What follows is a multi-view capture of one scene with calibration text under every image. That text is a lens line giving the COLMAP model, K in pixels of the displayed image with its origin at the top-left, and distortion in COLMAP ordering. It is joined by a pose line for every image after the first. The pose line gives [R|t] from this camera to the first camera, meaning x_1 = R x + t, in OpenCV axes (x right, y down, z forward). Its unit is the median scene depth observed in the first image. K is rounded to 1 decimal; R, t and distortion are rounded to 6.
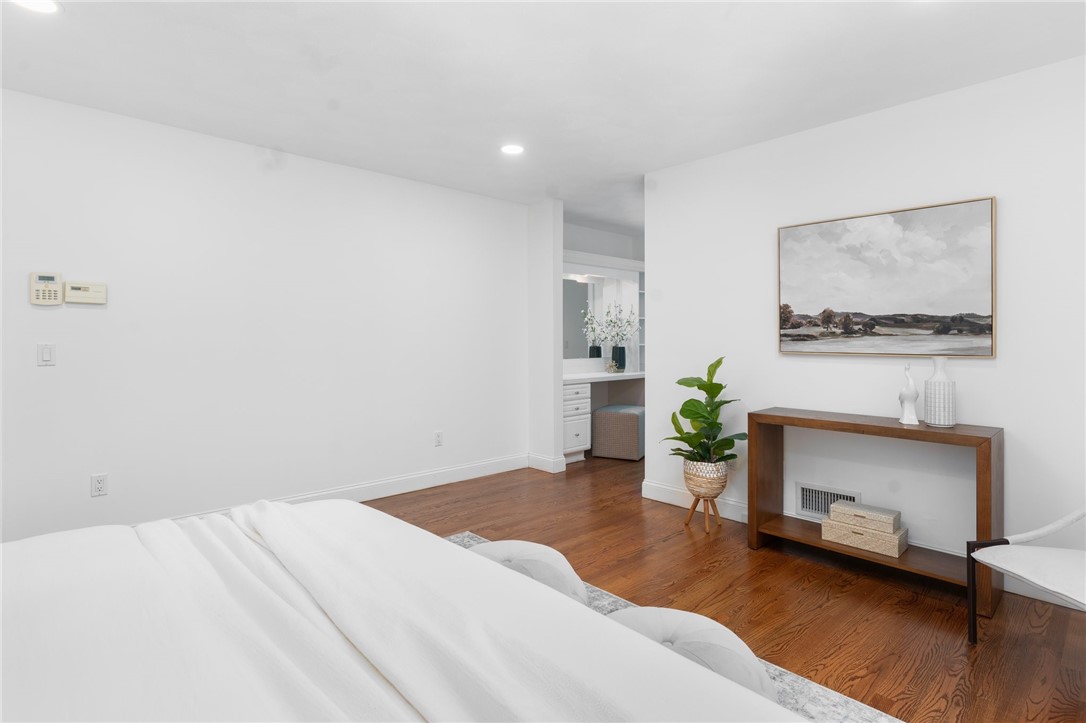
lens RADIAL K [[551.9, 0, 557.4], [0, 551.9, 342.3], [0, 0, 1]] dist [0.006120, 0.000615]
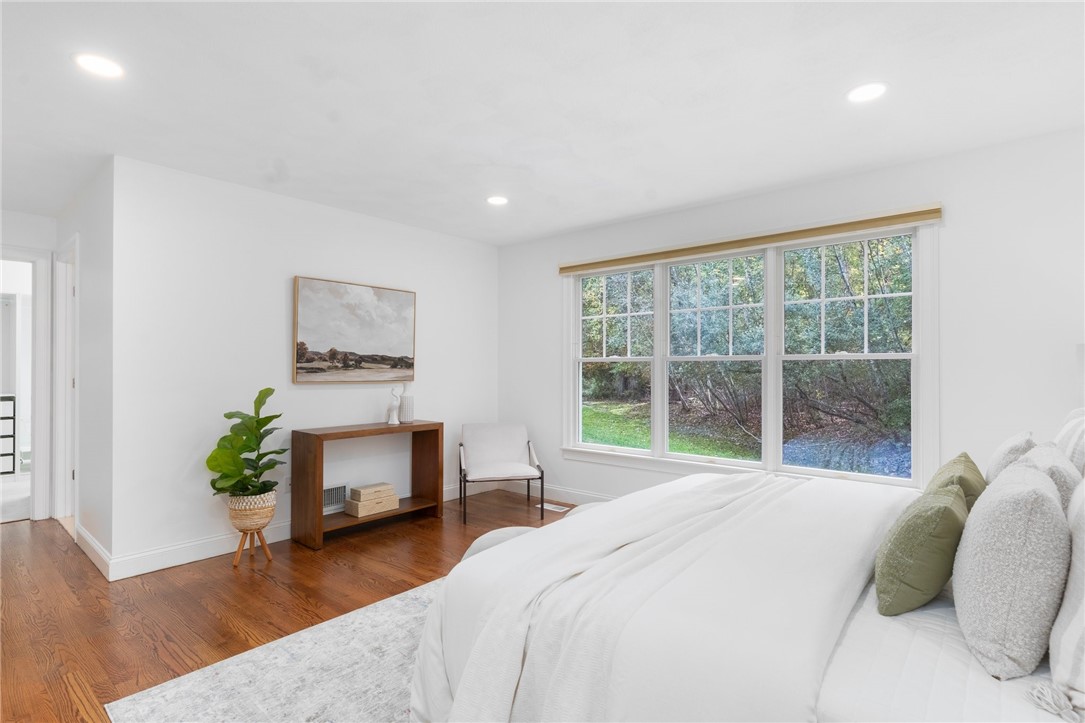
lens RADIAL K [[551.4, 0, 539.9], [0, 551.4, 362.4], [0, 0, 1]] dist [0.006120, 0.000615]
pose [[-0.106341, 0.007663, 0.994300, -0.882019], [0.002831, 0.999969, -0.007404, -0.016212], [-0.994326, 0.002027, -0.106359, 0.666568]]
